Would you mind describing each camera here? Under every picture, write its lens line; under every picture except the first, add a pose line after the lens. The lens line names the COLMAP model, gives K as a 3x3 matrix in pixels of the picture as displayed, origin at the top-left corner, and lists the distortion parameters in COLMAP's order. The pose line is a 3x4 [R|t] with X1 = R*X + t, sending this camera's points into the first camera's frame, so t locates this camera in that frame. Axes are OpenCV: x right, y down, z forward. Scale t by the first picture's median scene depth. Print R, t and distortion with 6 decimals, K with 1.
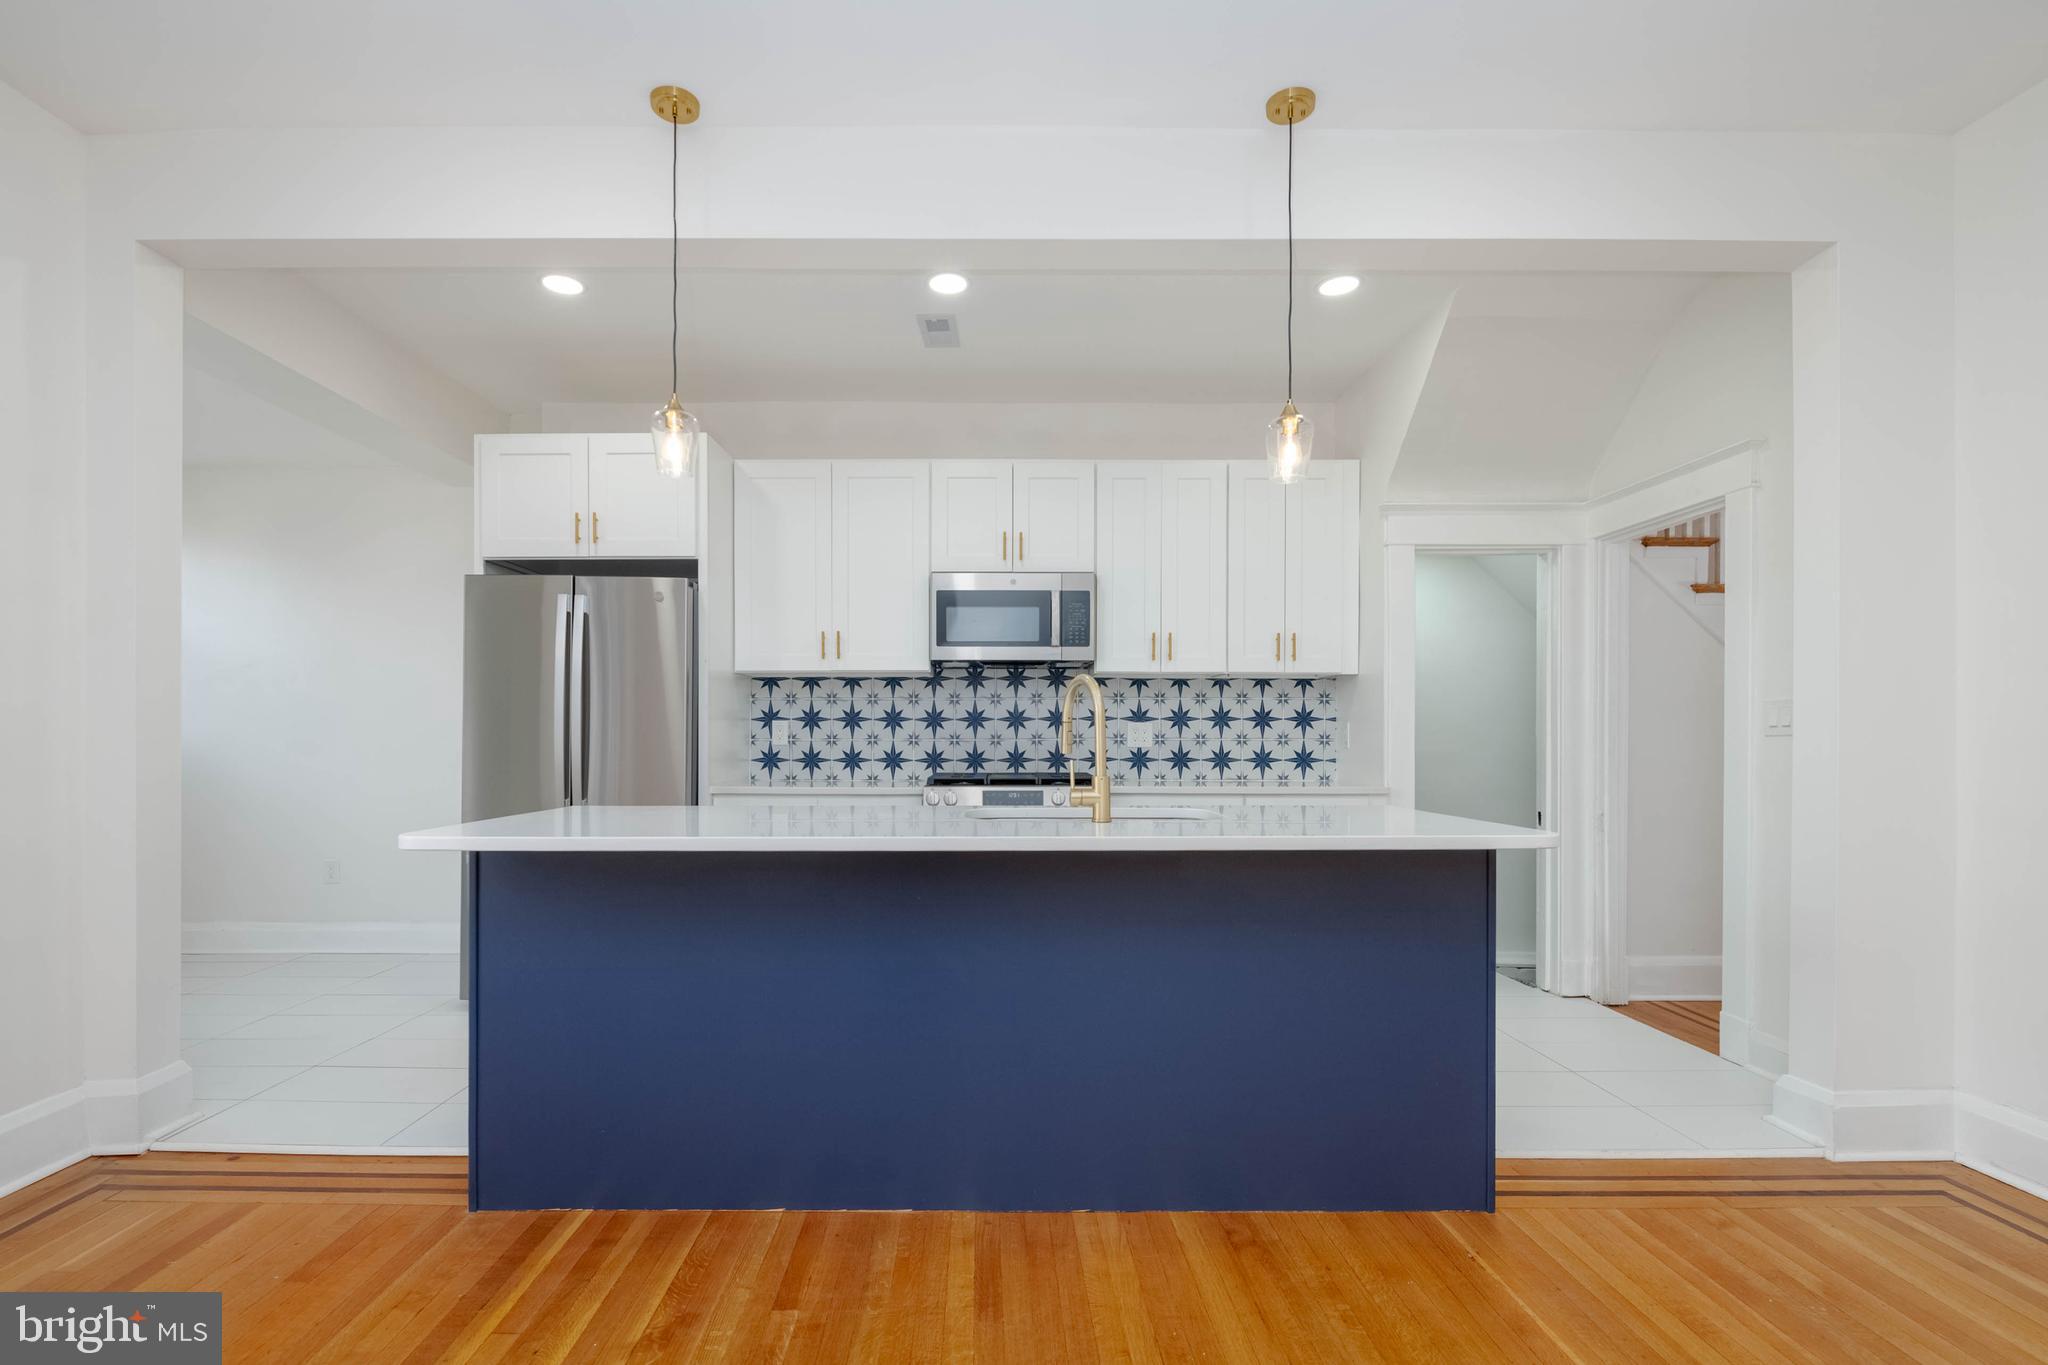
lens RADIAL K [[951.7, 0, 985.9], [0, 951.7, 745.5], [0, 0, 1]] dist [-0.005360, -0.002220]
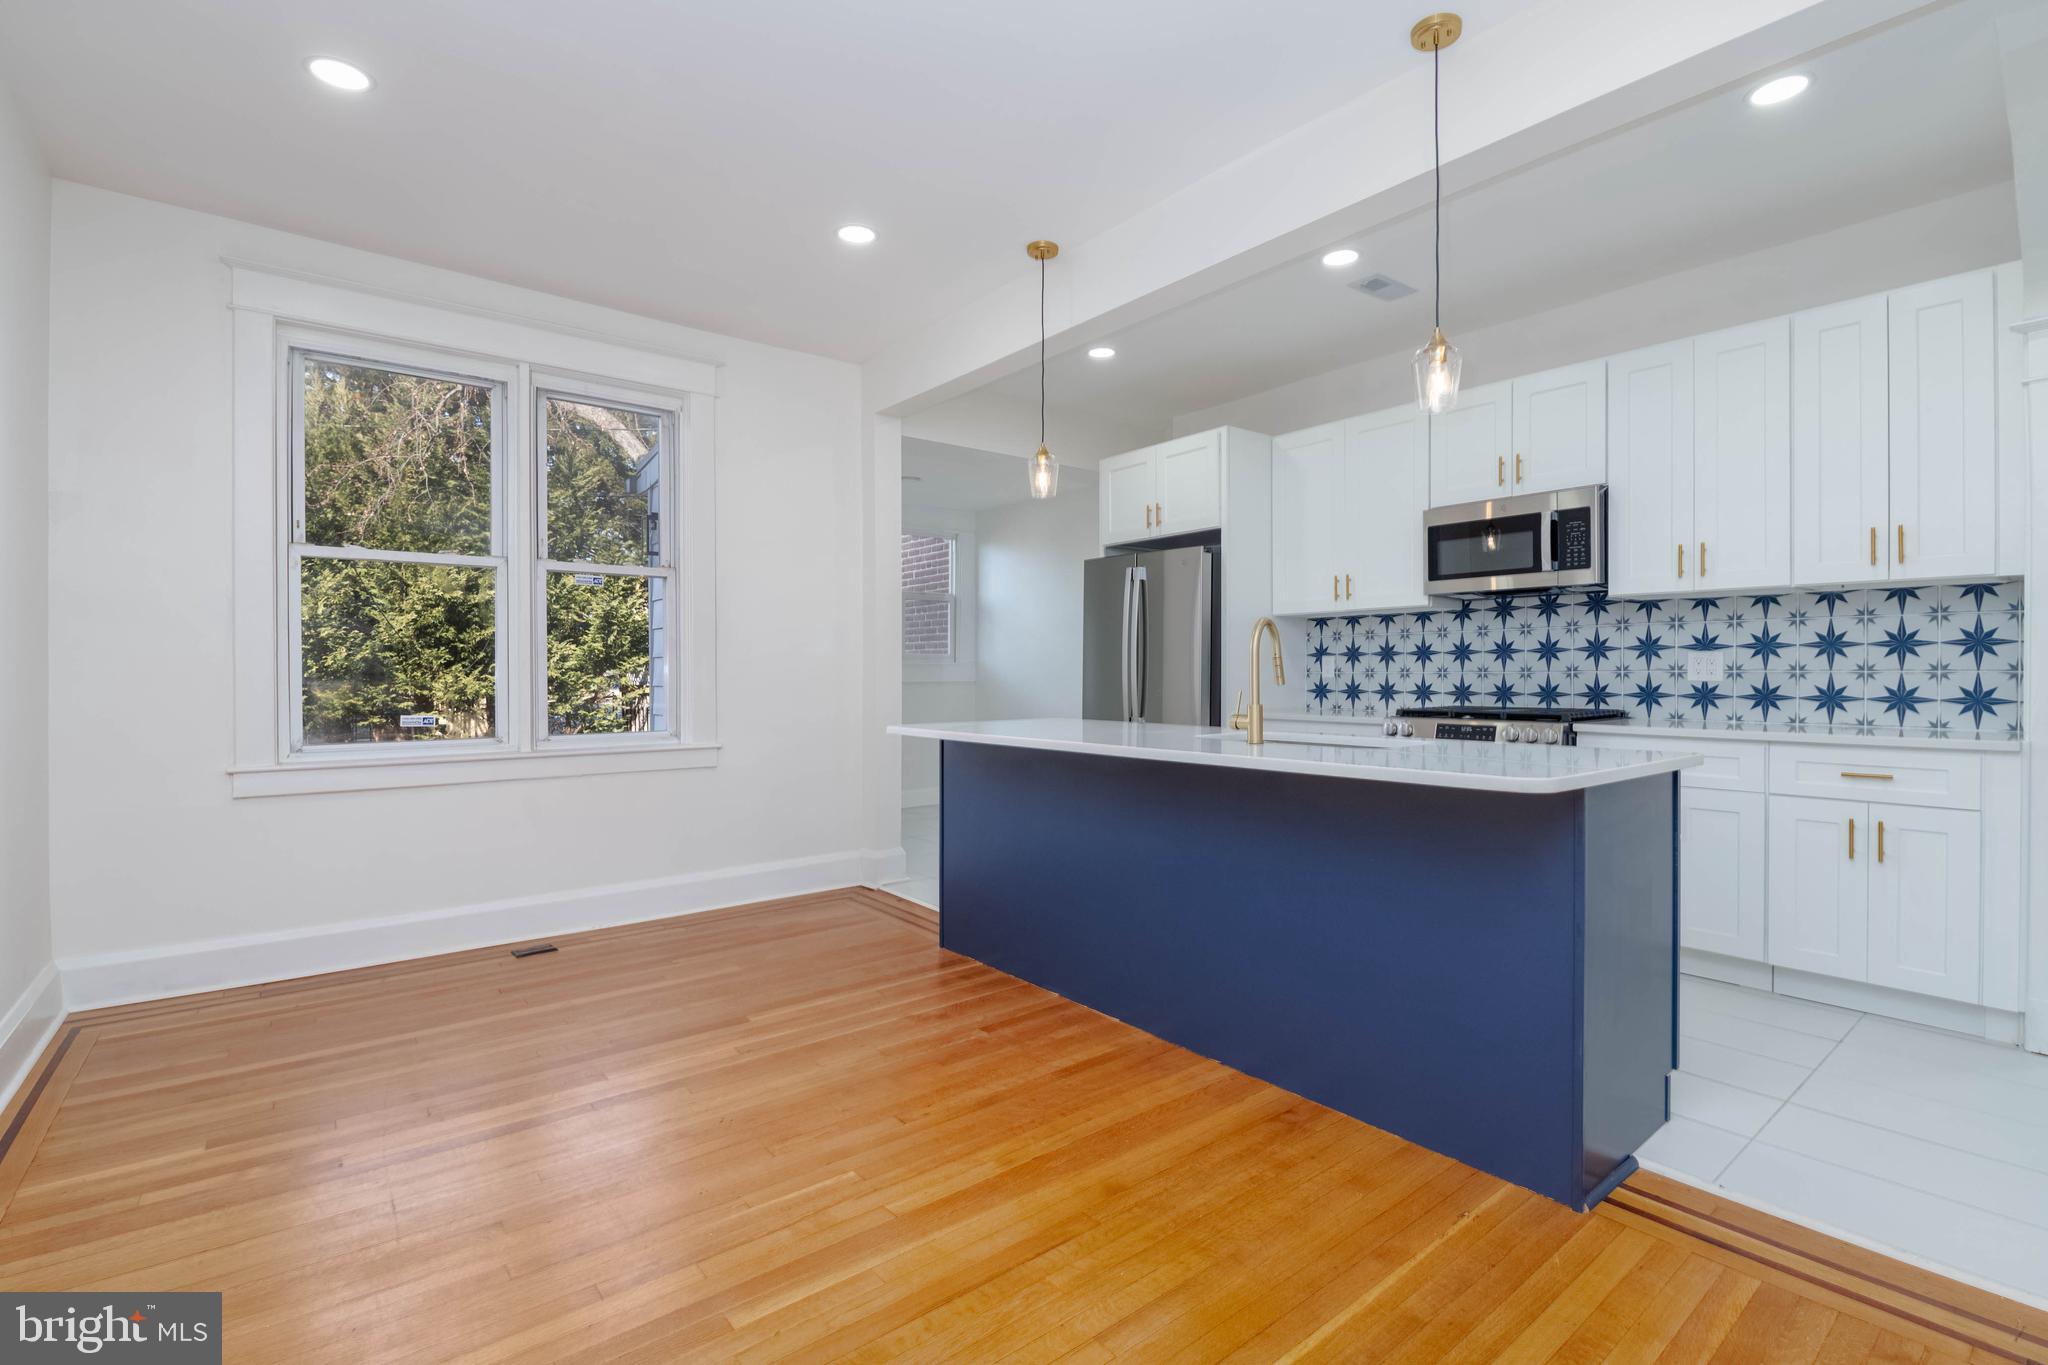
lens RADIAL K [[944.0, 0, 1034.1], [0, 944.0, 681.3], [0, 0, 1]] dist [-0.004540, -0.002821]
pose [[0.623773, 0.005191, -0.781589, 0.507385], [-0.002261, 0.999986, 0.004837, -0.000956], [0.781603, -0.001250, 0.623775, 0.036755]]
